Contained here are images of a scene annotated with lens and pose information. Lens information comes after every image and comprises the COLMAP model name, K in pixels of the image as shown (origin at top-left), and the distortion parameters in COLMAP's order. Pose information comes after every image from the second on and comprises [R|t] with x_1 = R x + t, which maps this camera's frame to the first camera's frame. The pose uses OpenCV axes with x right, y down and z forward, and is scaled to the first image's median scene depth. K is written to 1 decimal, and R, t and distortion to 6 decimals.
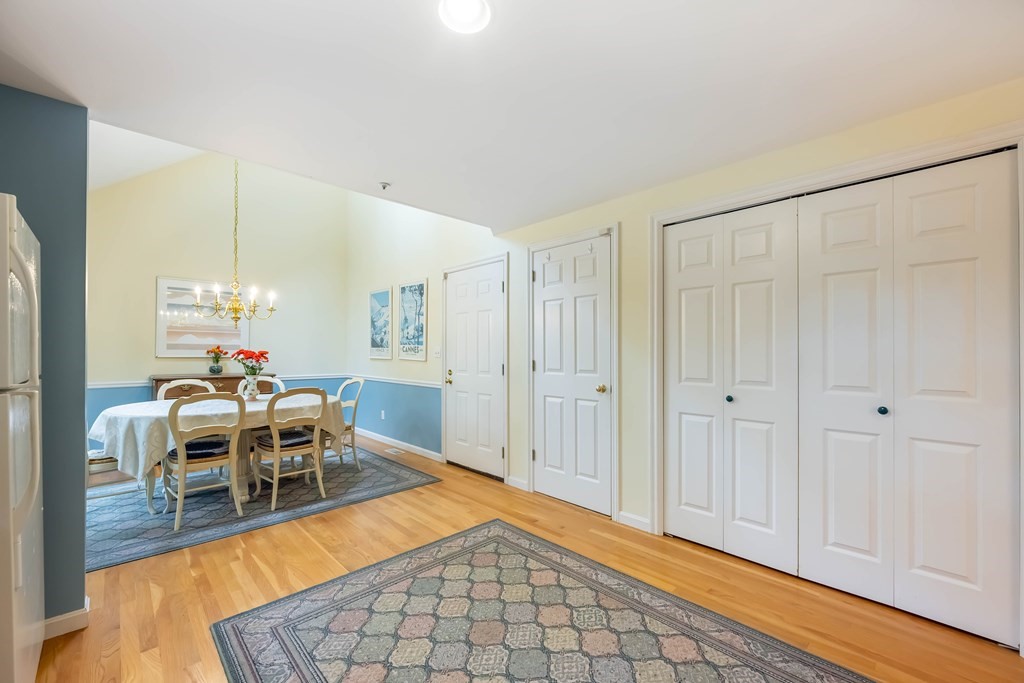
lens RADIAL K [[413.3, 0, 515.4], [0, 413.3, 351.3], [0, 0, 1]] dist [-0.007800, 0.000607]
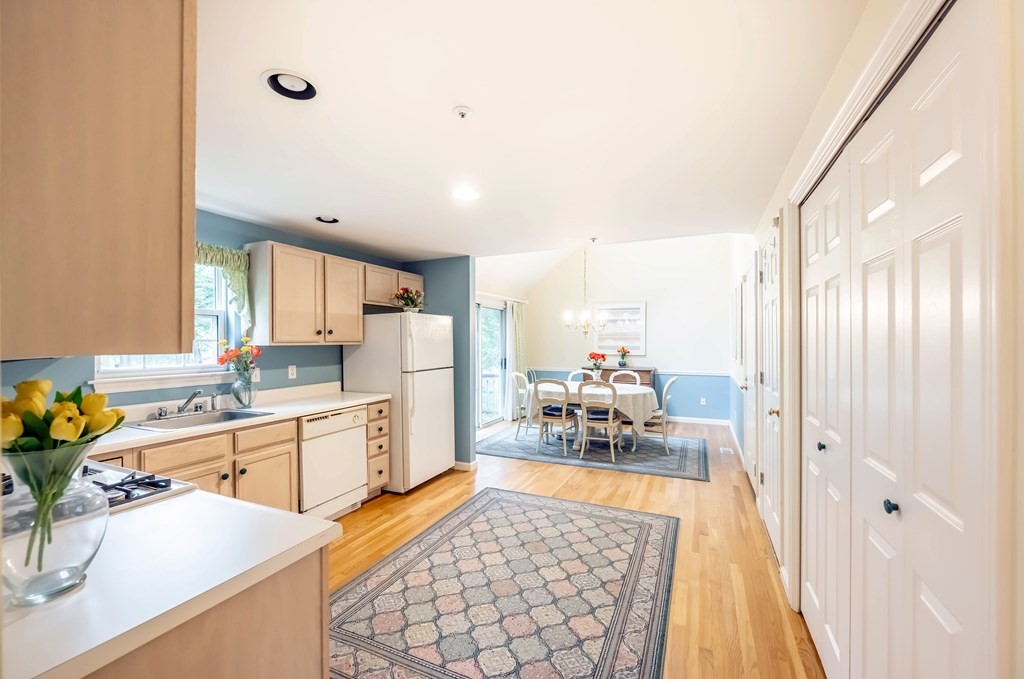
lens RADIAL K [[413.3, 0, 513.6], [0, 413.3, 347.8], [0, 0, 1]] dist [-0.003121, -0.000312]
pose [[0.368678, 0.010707, -0.929495, 0.745255], [0.002664, 0.999917, 0.012575, -0.048109], [0.929553, -0.007112, 0.368619, 0.198266]]
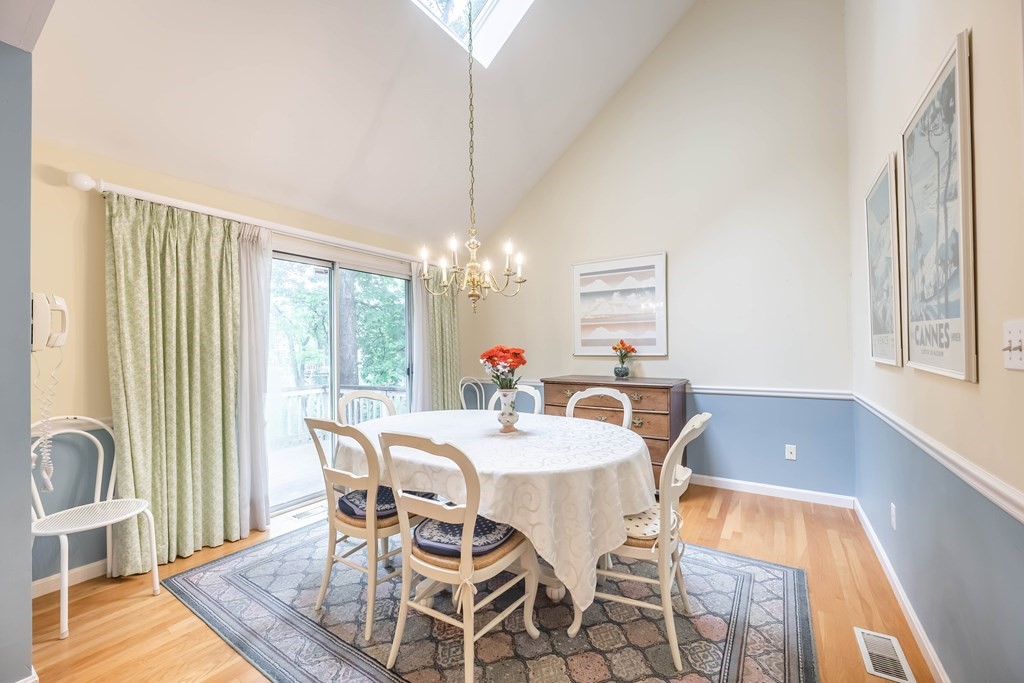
lens RADIAL K [[413.3, 0, 510.0], [0, 413.3, 346.1], [0, 0, 1]] dist [-0.007800, 0.000607]
pose [[0.220160, -0.012639, -0.975382, -0.063808], [0.012414, 0.999871, -0.010154, 0.003434], [0.975385, -0.009873, 0.220289, 1.028394]]
